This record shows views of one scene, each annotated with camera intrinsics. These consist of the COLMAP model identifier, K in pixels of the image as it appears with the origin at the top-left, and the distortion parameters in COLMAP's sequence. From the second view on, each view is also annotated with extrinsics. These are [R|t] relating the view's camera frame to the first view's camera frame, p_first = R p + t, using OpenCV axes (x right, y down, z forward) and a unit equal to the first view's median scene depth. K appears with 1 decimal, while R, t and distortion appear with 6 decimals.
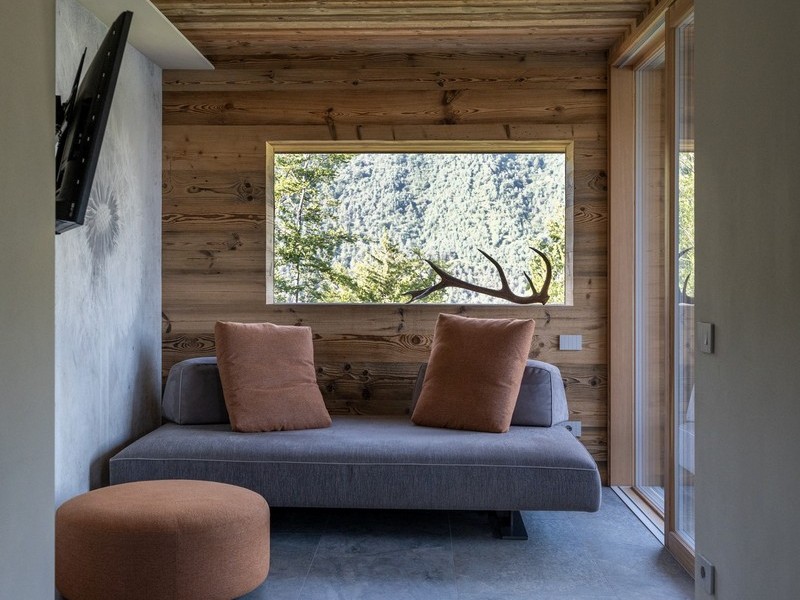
lens RADIAL K [[1000.5, 0, 364.8], [0, 1000.5, 308.8], [0, 0, 1]] dist [-0.009523, 0.000000]
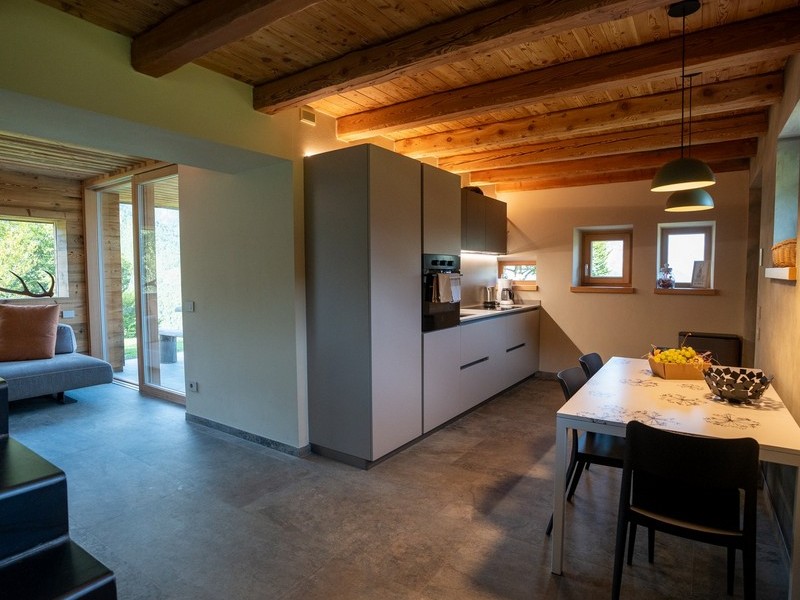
lens RADIAL K [[469.3, 0, 405.0], [0, 469.3, 299.6], [0, 0, 1]] dist [-0.060325, 0.029335]
pose [[0.535417, -0.047209, 0.843267, -0.236304], [0.031574, 0.998858, 0.035872, -0.010343], [-0.843997, 0.007419, 0.536296, -0.136218]]
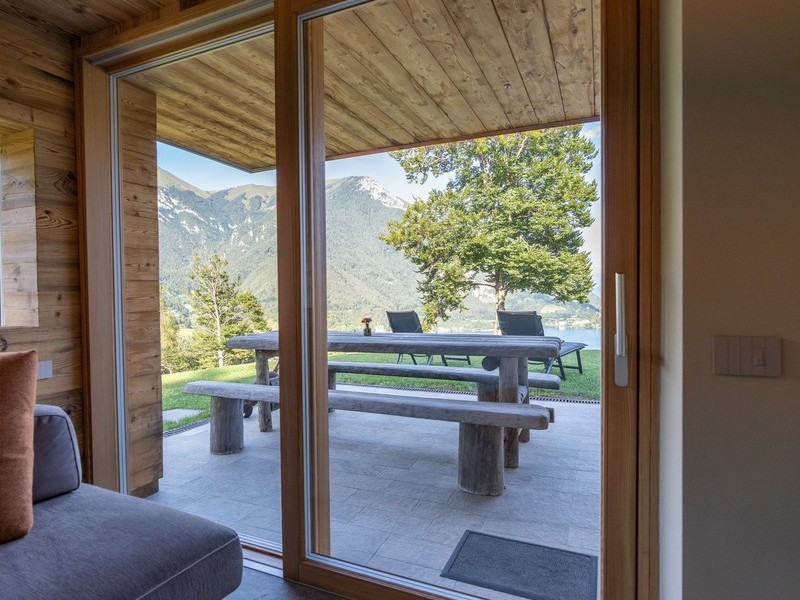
lens RADIAL K [[469.3, 0, 429.5], [0, 469.3, 305.8], [0, 0, 1]] dist [-0.060325, 0.029335]
pose [[0.357767, -0.028984, 0.933361, -0.030705], [0.042224, 0.998998, 0.014837, -0.012197], [-0.932856, 0.034102, 0.358632, 0.562826]]
